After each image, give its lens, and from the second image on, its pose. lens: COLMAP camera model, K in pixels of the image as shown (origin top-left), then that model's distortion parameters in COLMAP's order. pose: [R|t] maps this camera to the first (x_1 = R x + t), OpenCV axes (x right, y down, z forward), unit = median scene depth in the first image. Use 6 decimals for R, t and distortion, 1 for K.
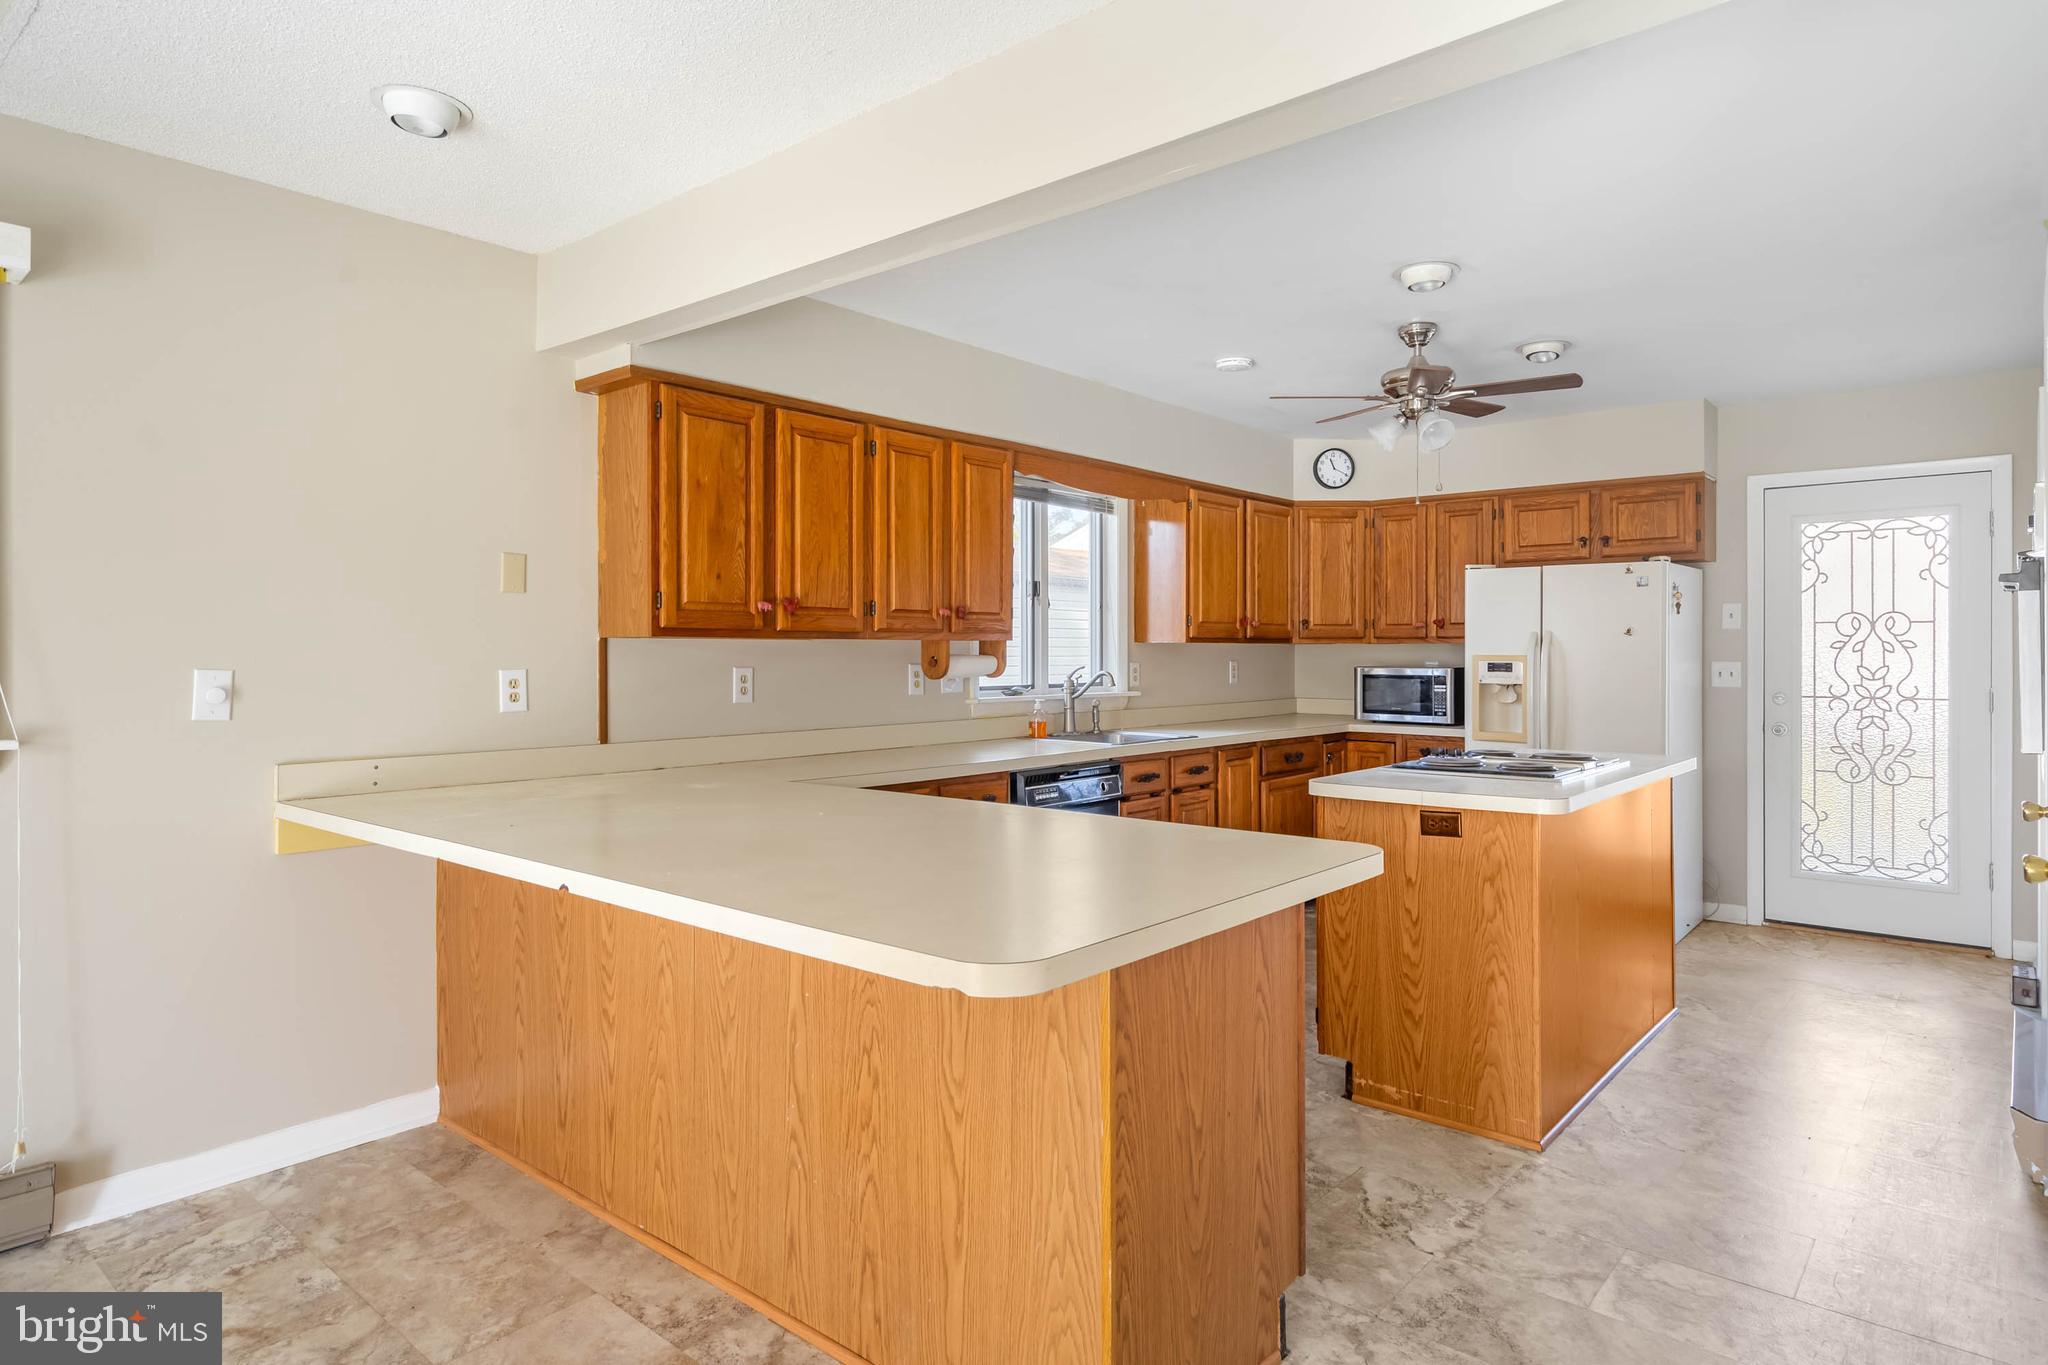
lens RADIAL K [[1183.3, 0, 1013.7], [0, 1183.3, 648.3], [0, 0, 1]] dist [0.026306, -0.000520]
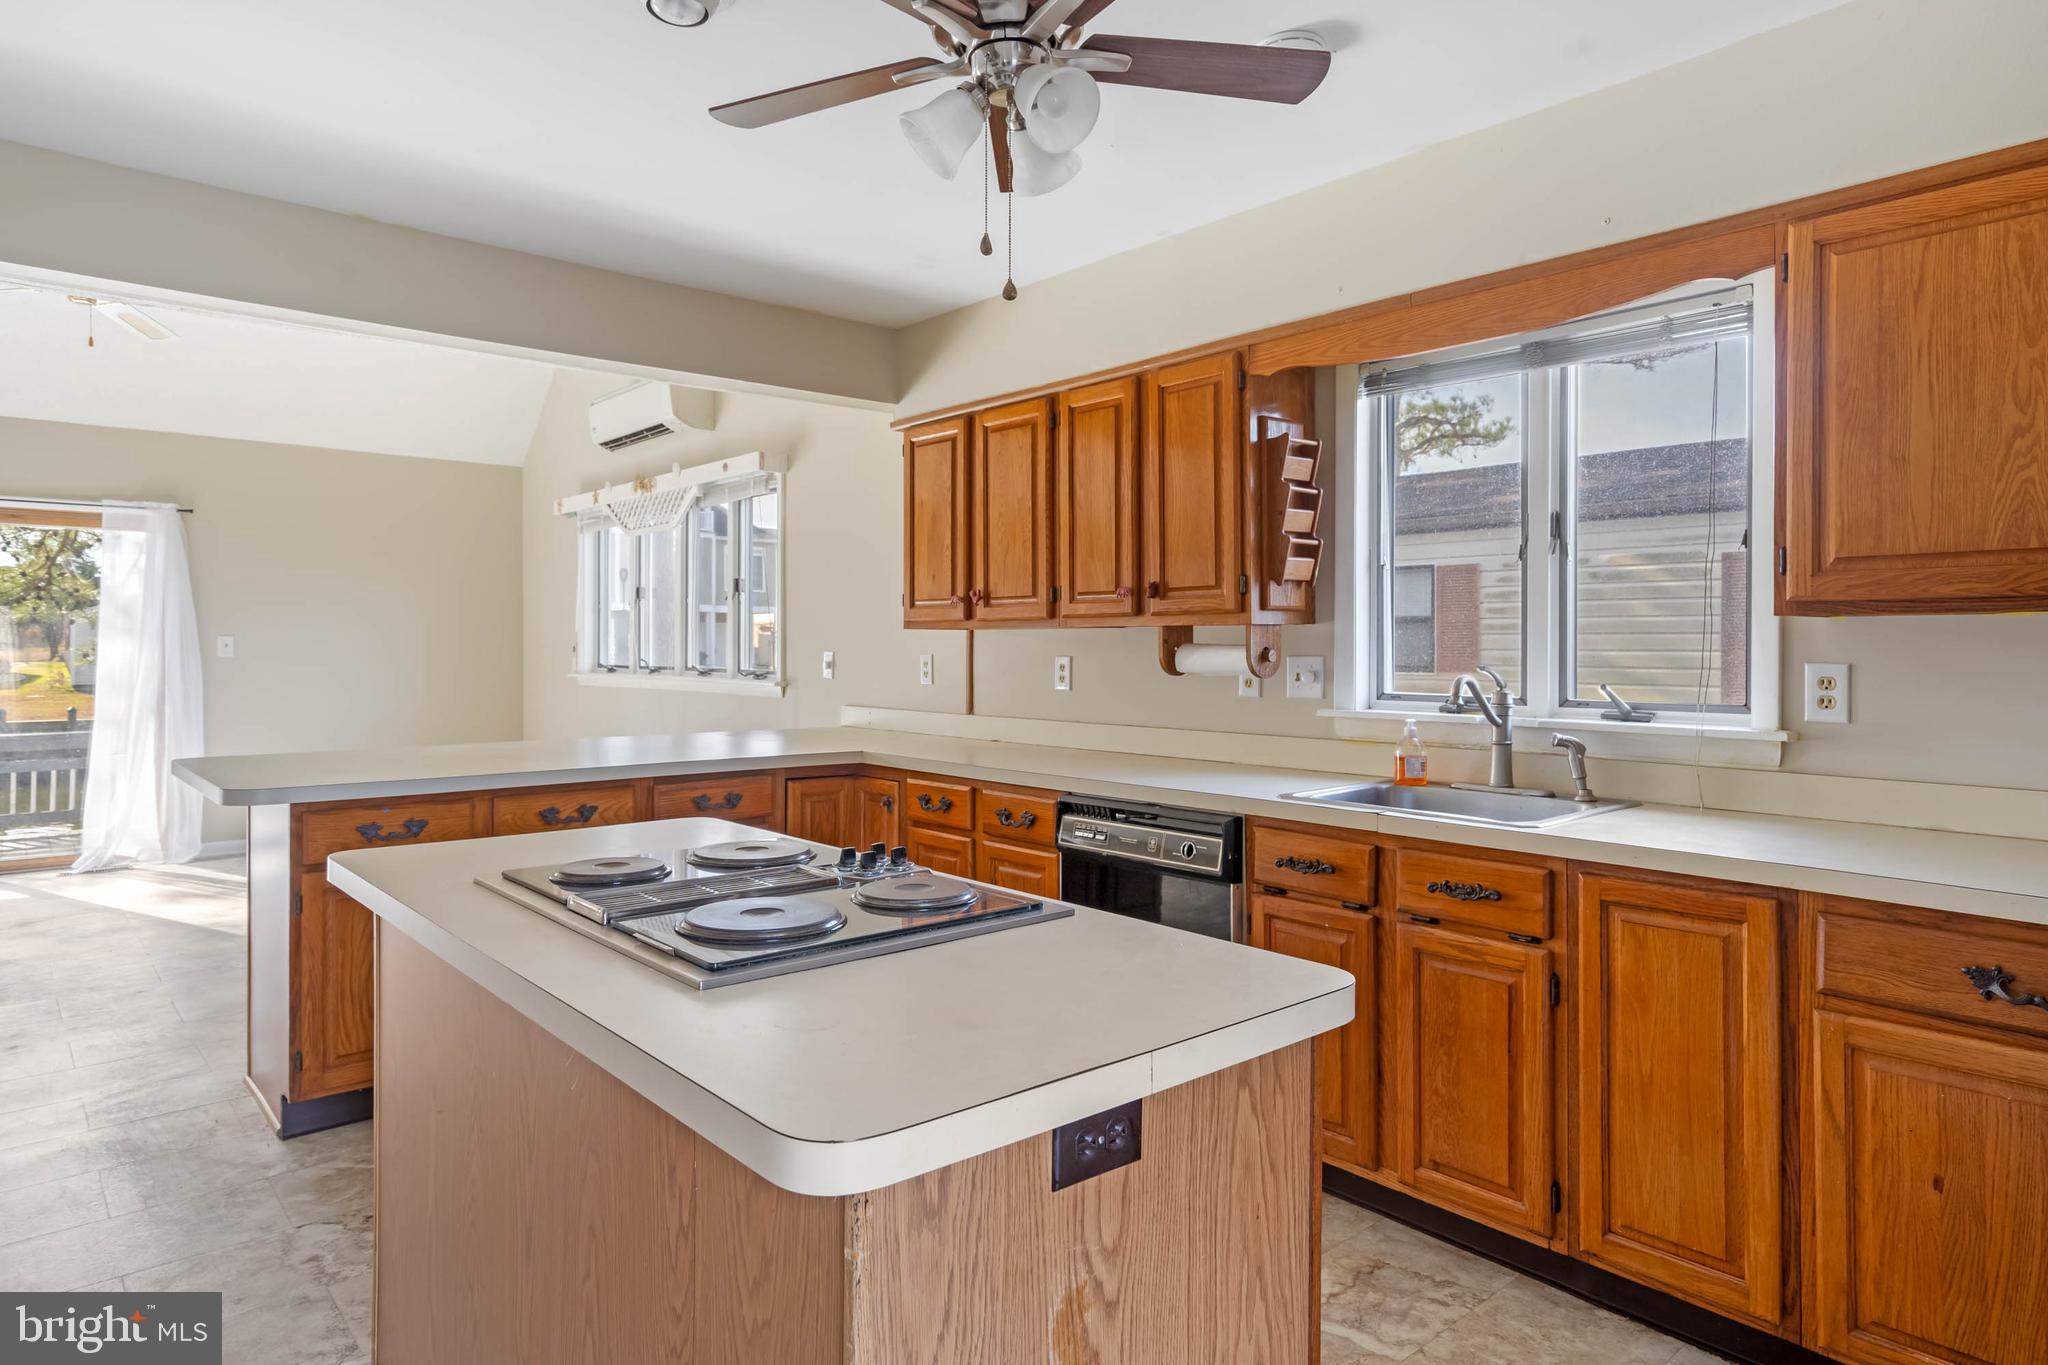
lens RADIAL K [[1183.3, 0, 1013.7], [0, 1183.3, 648.3], [0, 0, 1]] dist [0.026306, -0.000520]
pose [[-0.146048, 0.002266, -0.989275, 0.826438], [0.002444, 0.999995, 0.001930, 0.007166], [0.989274, -0.002136, -0.146053, 1.138058]]
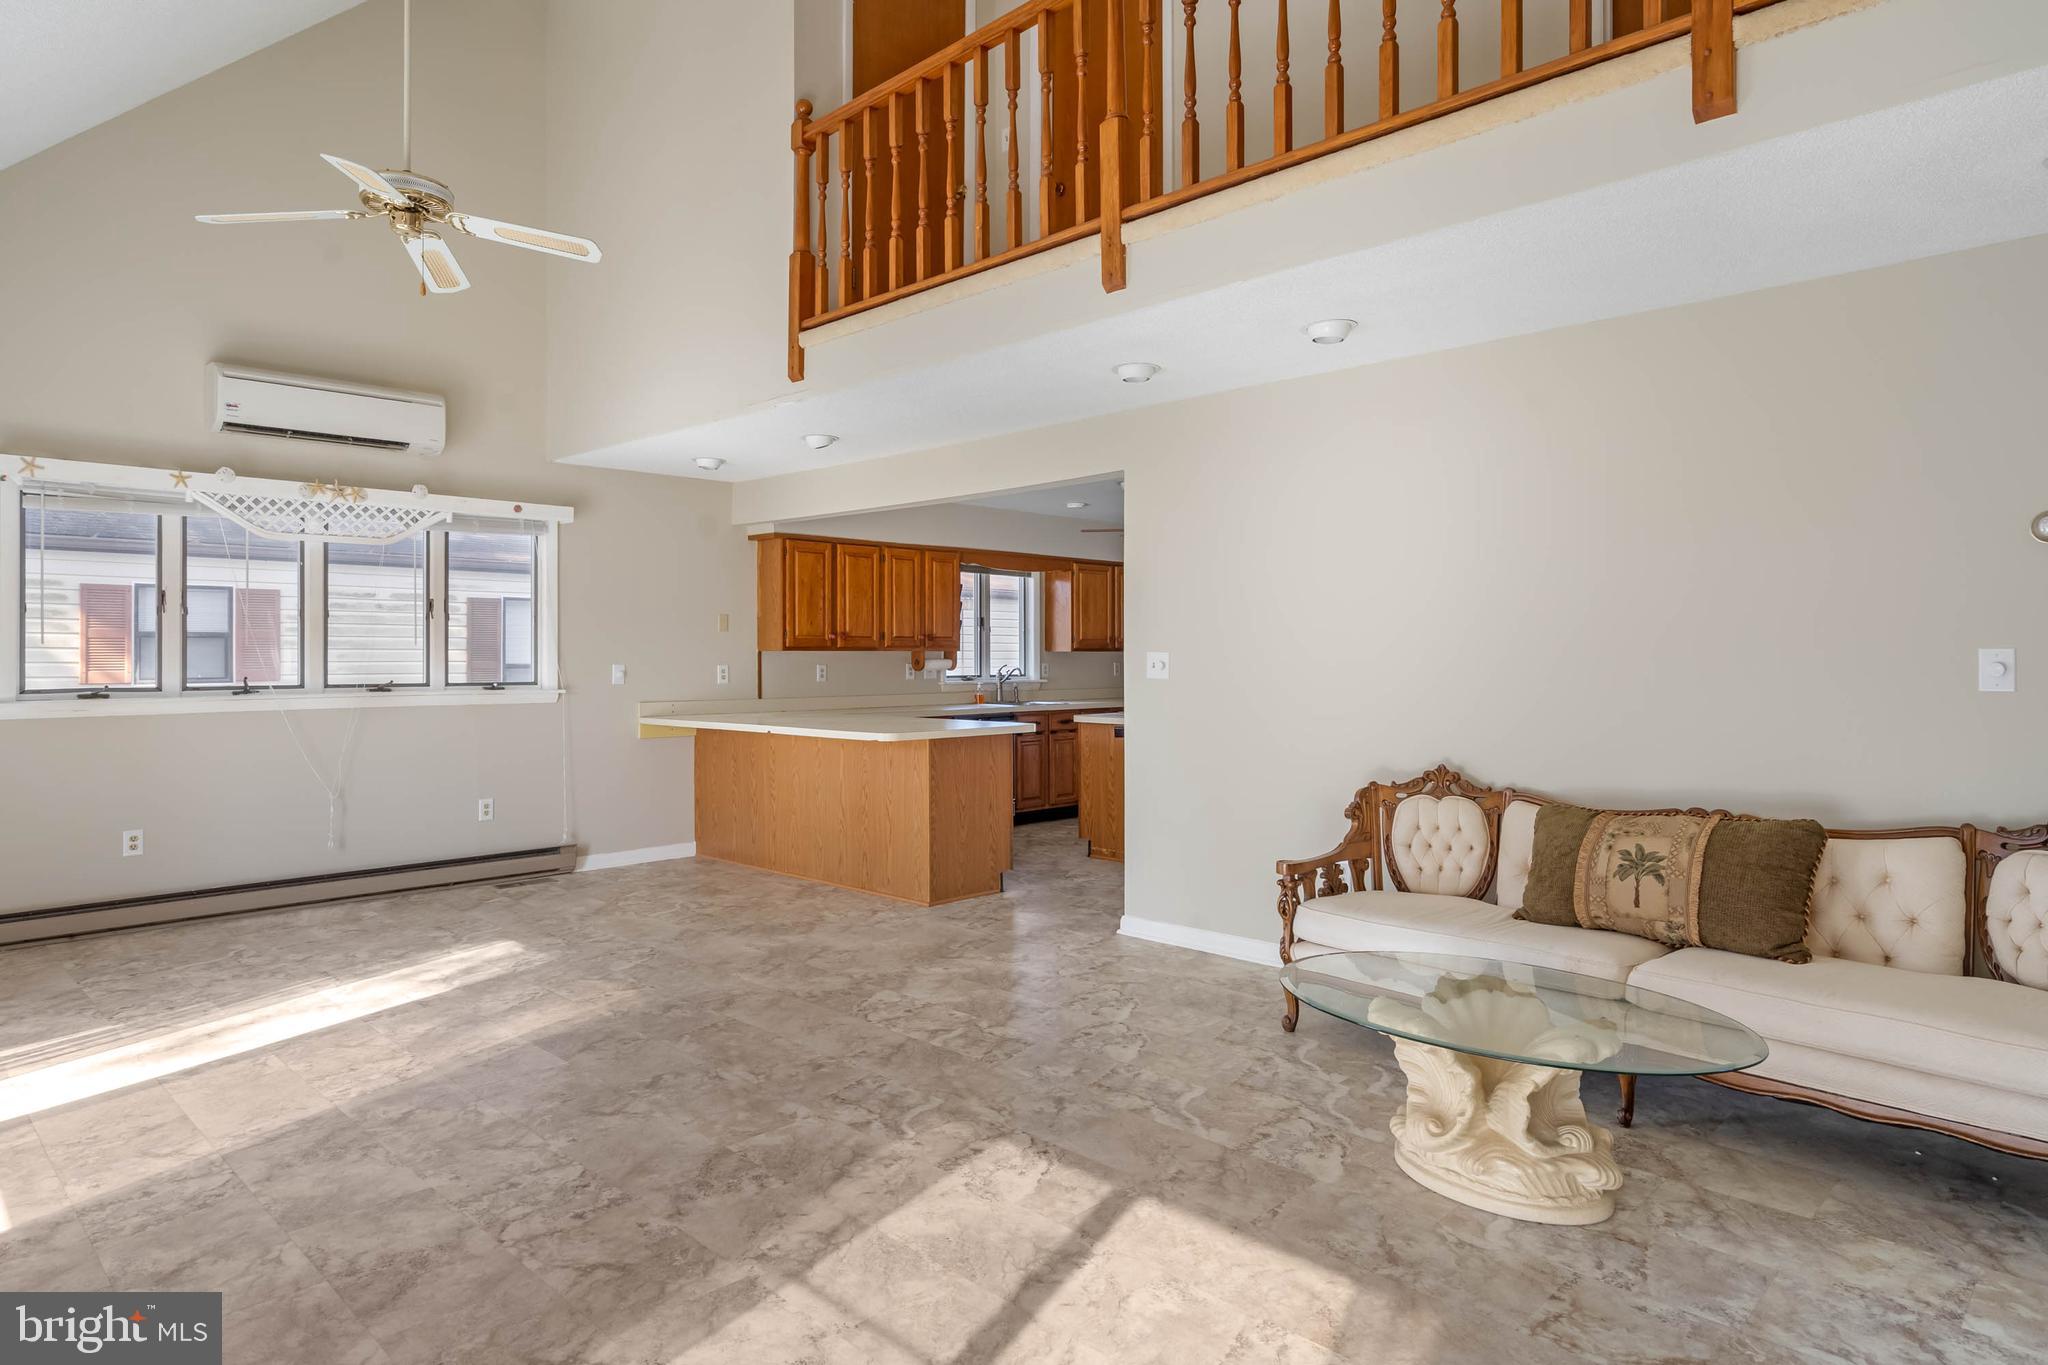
lens RADIAL K [[1183.3, 0, 1013.7], [0, 1183.3, 648.3], [0, 0, 1]] dist [0.026306, -0.000520]
pose [[0.998285, -0.000579, -0.058541, 0.235466], [0.000425, 0.999996, -0.002641, -0.007250], [0.058543, 0.002612, 0.998281, -1.082164]]
